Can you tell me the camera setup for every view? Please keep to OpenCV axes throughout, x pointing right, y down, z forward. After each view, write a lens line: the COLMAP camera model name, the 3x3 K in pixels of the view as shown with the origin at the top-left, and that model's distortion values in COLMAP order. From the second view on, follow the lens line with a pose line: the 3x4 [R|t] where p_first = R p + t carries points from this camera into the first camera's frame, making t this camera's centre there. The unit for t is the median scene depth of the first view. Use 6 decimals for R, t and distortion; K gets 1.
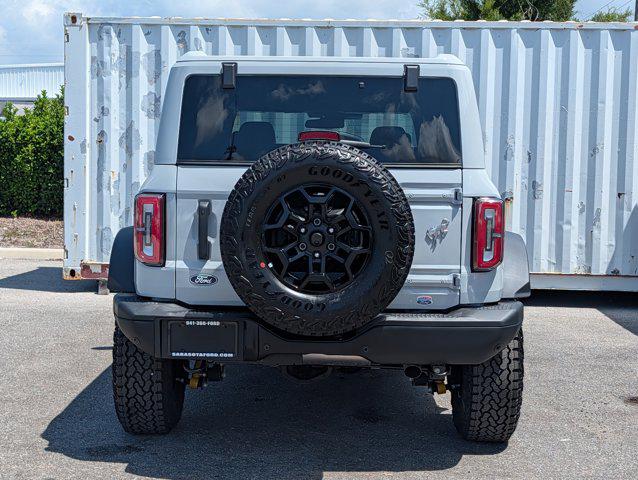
lens RADIAL K [[1178.3, 0, 319.0], [0, 1178.3, 240.0], [0, 0, 1]] dist [0.128719, 0.004600]
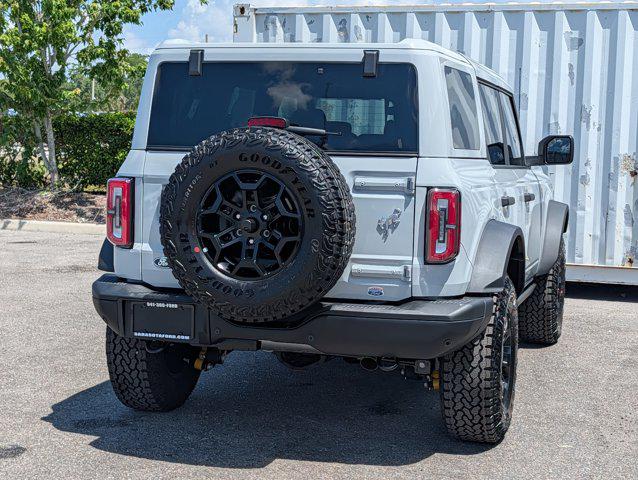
lens RADIAL K [[1178.3, 0, 319.0], [0, 1178.3, 240.0], [0, 0, 1]] dist [0.128719, 0.004600]
pose [[0.968168, 0.029279, -0.248582, 0.284846], [-0.026824, 0.999552, 0.013257, -0.003100], [0.248859, -0.006167, 0.968520, 0.042247]]
